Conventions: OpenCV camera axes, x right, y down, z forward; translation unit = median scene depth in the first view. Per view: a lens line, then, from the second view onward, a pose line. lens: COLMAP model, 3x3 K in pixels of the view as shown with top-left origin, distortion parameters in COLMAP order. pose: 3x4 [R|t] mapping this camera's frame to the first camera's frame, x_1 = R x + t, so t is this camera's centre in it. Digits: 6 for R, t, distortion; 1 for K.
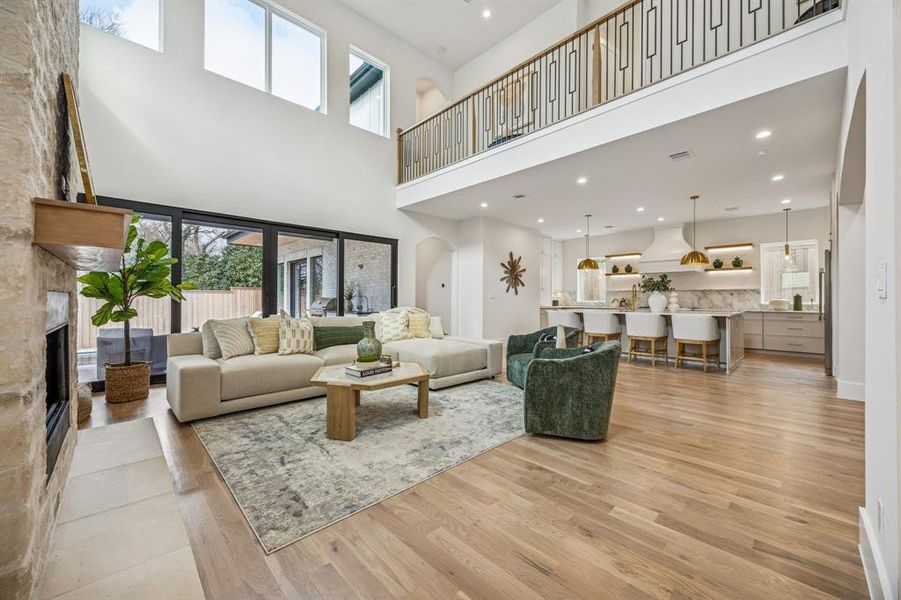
lens RADIAL K [[346.0, 0, 454.4], [0, 346.0, 297.1], [0, 0, 1]] dist [0.000433, 0.000007]
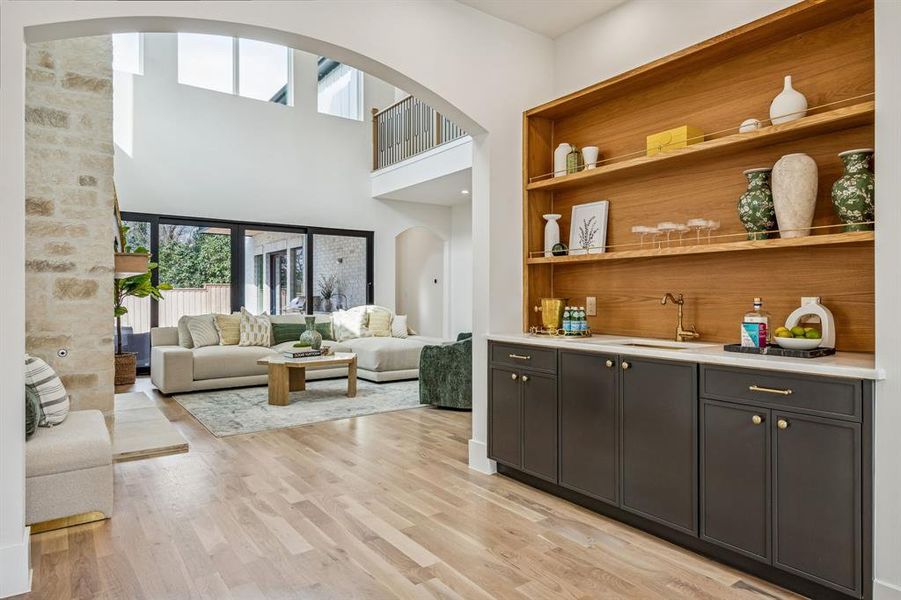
lens RADIAL K [[573.5, 0, 476.7], [0, 573.5, 290.7], [0, 0, 1]] dist [-0.004509, -0.002176]
pose [[0.991060, -0.005939, -0.133284, 0.418651], [0.005190, 0.999969, -0.005968, -0.001859], [0.133316, 0.005223, 0.991060, -0.620383]]
